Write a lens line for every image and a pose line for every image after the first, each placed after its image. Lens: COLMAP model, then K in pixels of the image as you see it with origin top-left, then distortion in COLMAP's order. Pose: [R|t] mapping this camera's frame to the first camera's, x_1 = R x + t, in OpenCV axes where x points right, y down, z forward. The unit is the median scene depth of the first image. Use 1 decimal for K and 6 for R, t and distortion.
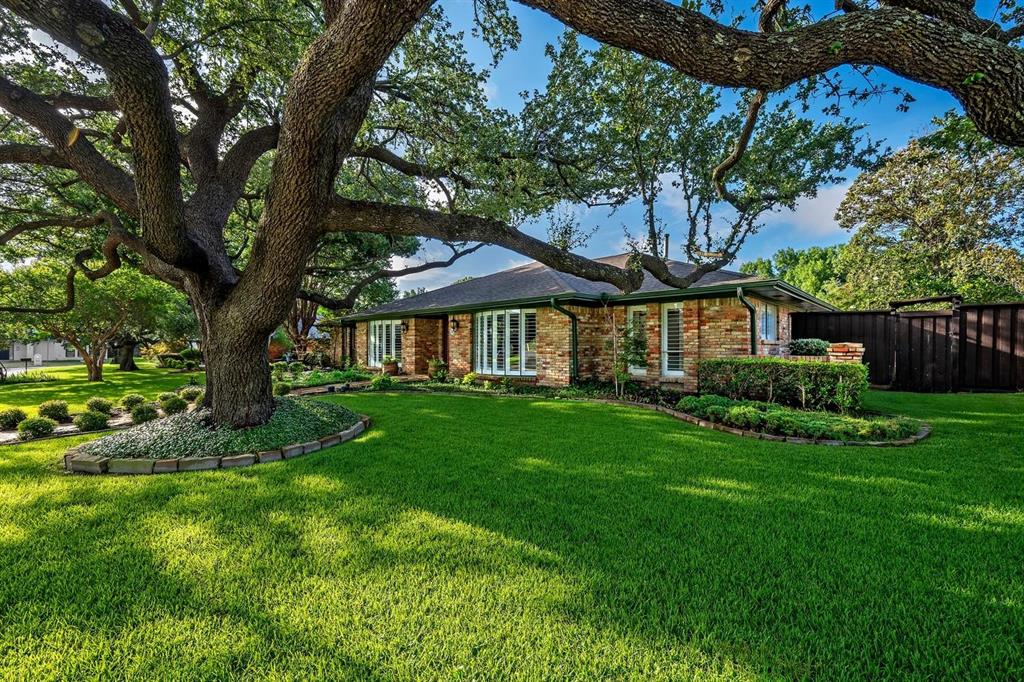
lens RADIAL K [[423.5, 0, 509.4], [0, 423.5, 339.9], [0, 0, 1]] dist [0.002144, 0.000247]
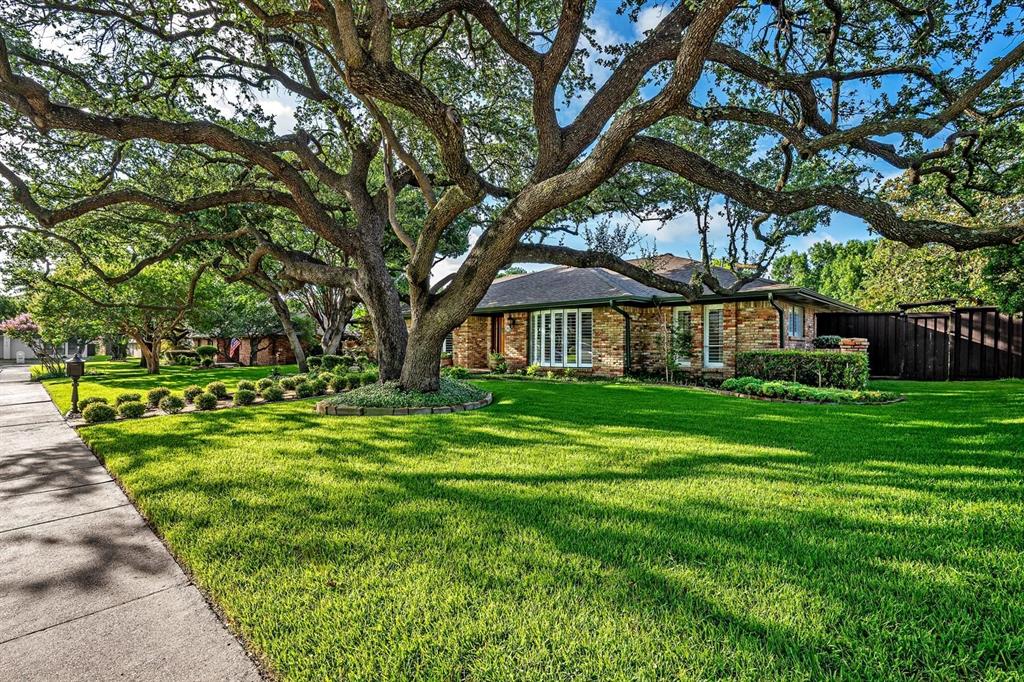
lens RADIAL K [[471.1, 0, 513.6], [0, 471.1, 340.6], [0, 0, 1]] dist [-0.002147, -0.000304]
pose [[0.999976, 0.004949, -0.004857, -0.159825], [-0.004937, 0.999985, 0.002481, 0.012084], [0.004869, -0.002457, 0.999985, -0.303125]]
